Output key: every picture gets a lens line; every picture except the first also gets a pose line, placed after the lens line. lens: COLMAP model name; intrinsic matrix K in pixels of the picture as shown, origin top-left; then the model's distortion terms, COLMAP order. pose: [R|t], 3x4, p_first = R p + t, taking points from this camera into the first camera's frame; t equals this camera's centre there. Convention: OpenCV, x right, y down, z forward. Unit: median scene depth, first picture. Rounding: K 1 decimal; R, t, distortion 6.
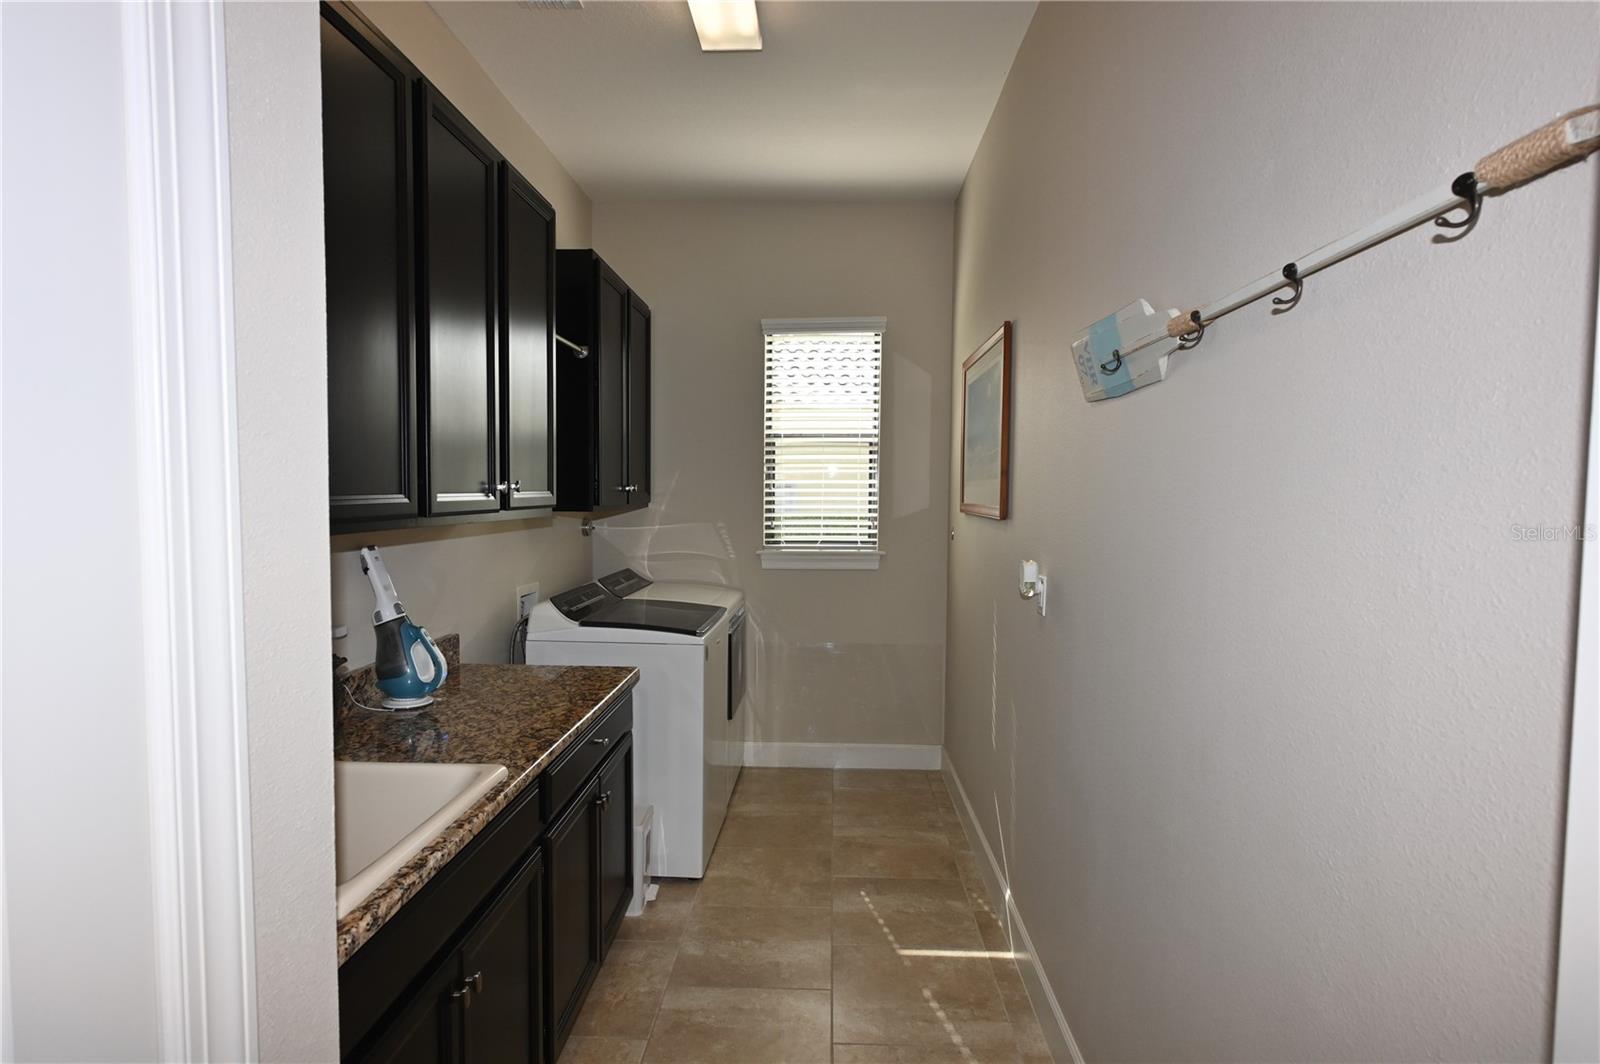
lens RADIAL K [[849.7, 0, 800.0], [0, 849.7, 532.0], [0, 0, 1]] dist [-0.000960, -0.000288]
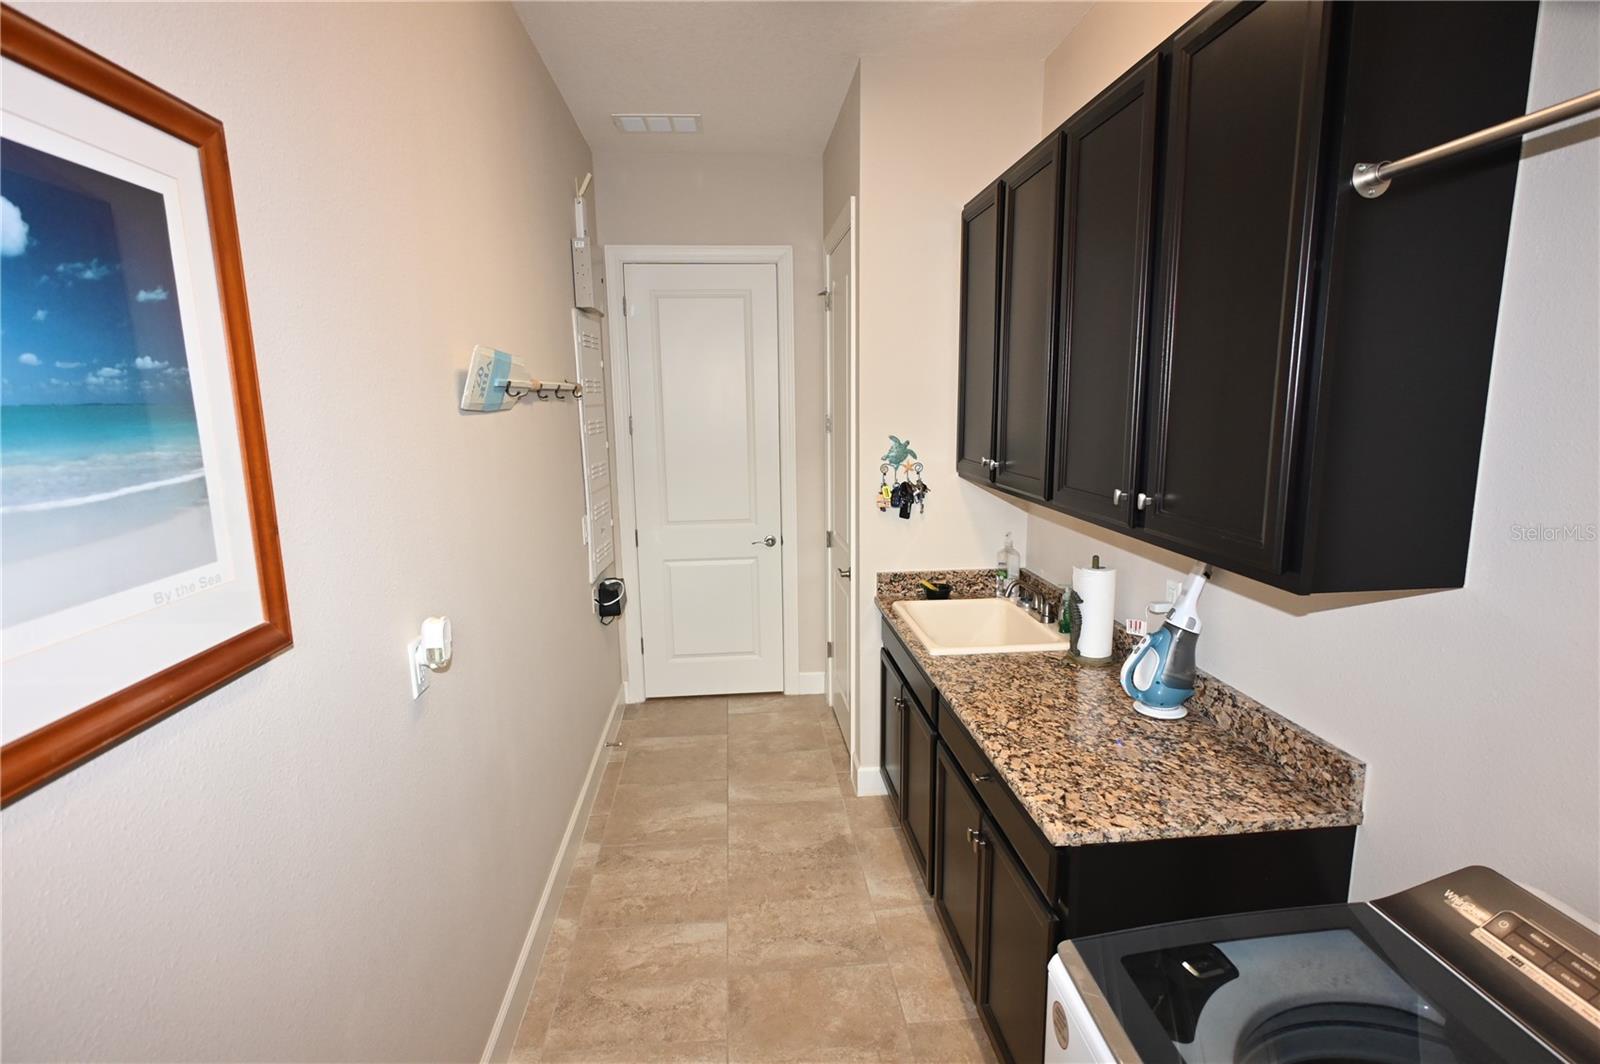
lens RADIAL K [[785.3, 0, 801.4], [0, 785.3, 535.0], [0, 0, 1]] dist [-0.004137, 0.002572]
pose [[-0.991764, 0.026331, -0.125344, 0.042599], [-0.001925, 0.975465, 0.220147, -0.157494], [0.128066, 0.218575, -0.967380, 1.469443]]
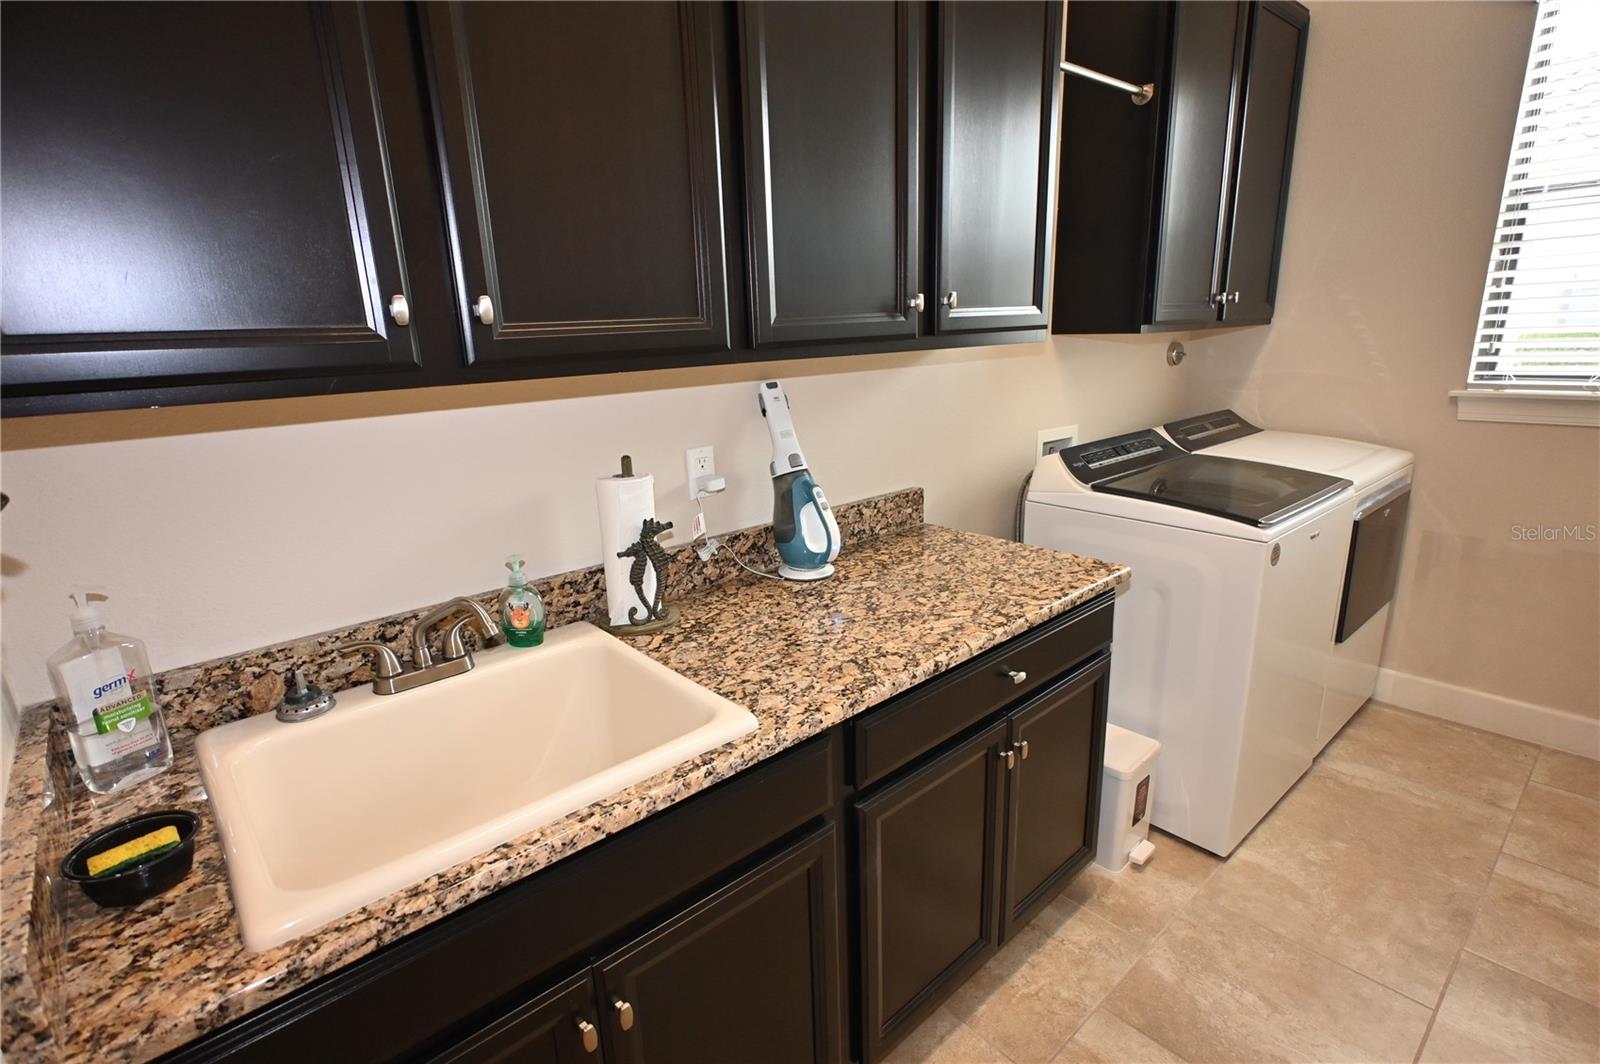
lens RADIAL K [[785.3, 0, 801.4], [0, 785.3, 535.0], [0, 0, 1]] dist [-0.004137, 0.002572]
pose [[0.690966, 0.160435, -0.704859, 0.069593], [0.003300, 0.974351, 0.225009, -0.009516], [0.722879, -0.157800, 0.672714, 0.391886]]
